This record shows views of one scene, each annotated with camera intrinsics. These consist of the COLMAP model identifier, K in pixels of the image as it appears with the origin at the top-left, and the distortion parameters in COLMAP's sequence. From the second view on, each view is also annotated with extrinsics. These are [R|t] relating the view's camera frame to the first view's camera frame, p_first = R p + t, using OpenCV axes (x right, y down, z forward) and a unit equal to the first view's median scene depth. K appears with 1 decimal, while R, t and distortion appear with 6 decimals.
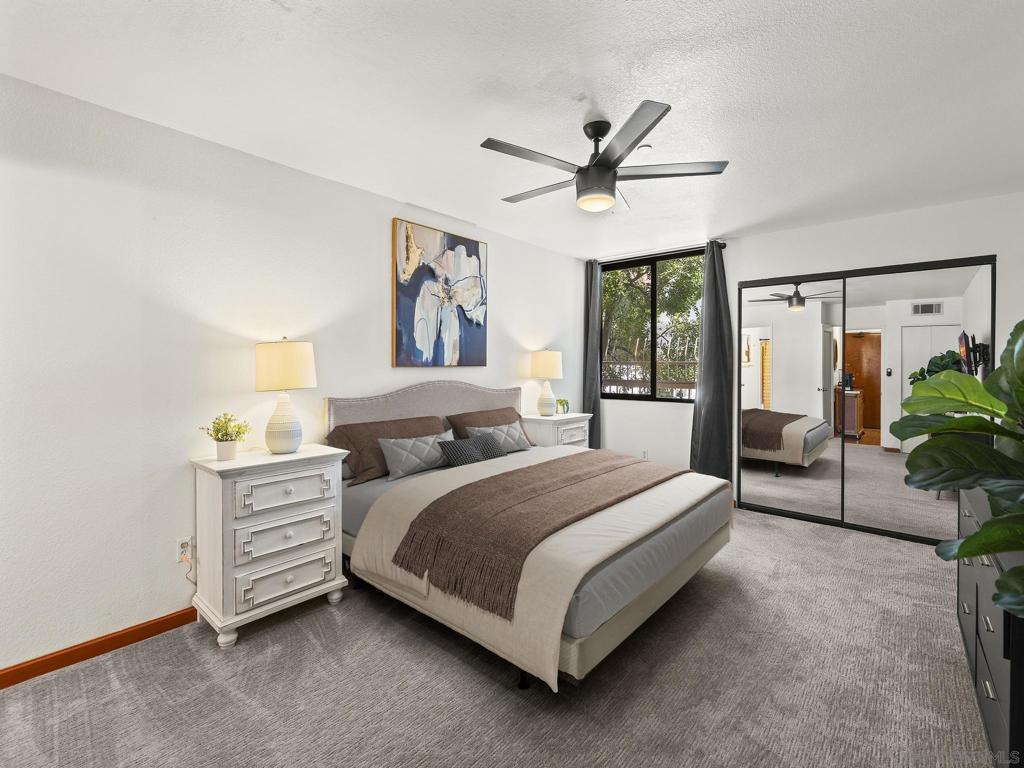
lens RADIAL K [[462.3, 0, 510.3], [0, 462.3, 368.4], [0, 0, 1]] dist [-0.004131, 0.000612]
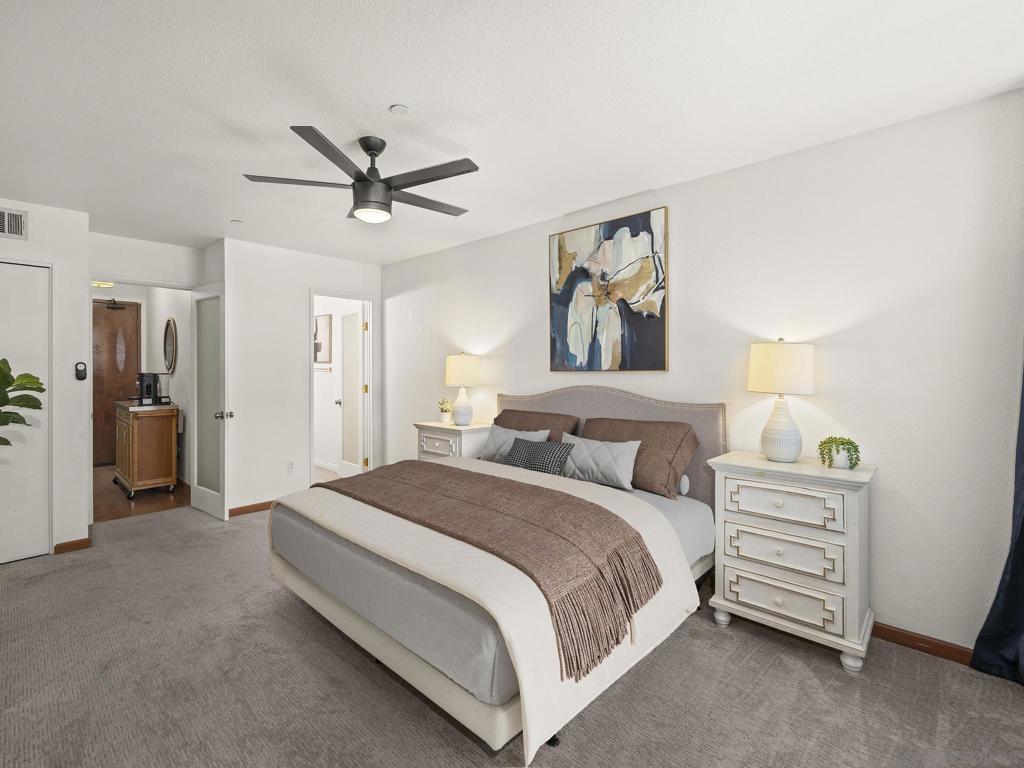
lens RADIAL K [[433.4, 0, 514.0], [0, 433.4, 369.2], [0, 0, 1]] dist [-0.000248, 0.000339]
pose [[0.000688, -0.001291, -0.999999, 0.715998], [-0.003964, 0.999991, -0.001294, -0.005794], [0.999992, 0.003965, 0.000683, 0.835417]]
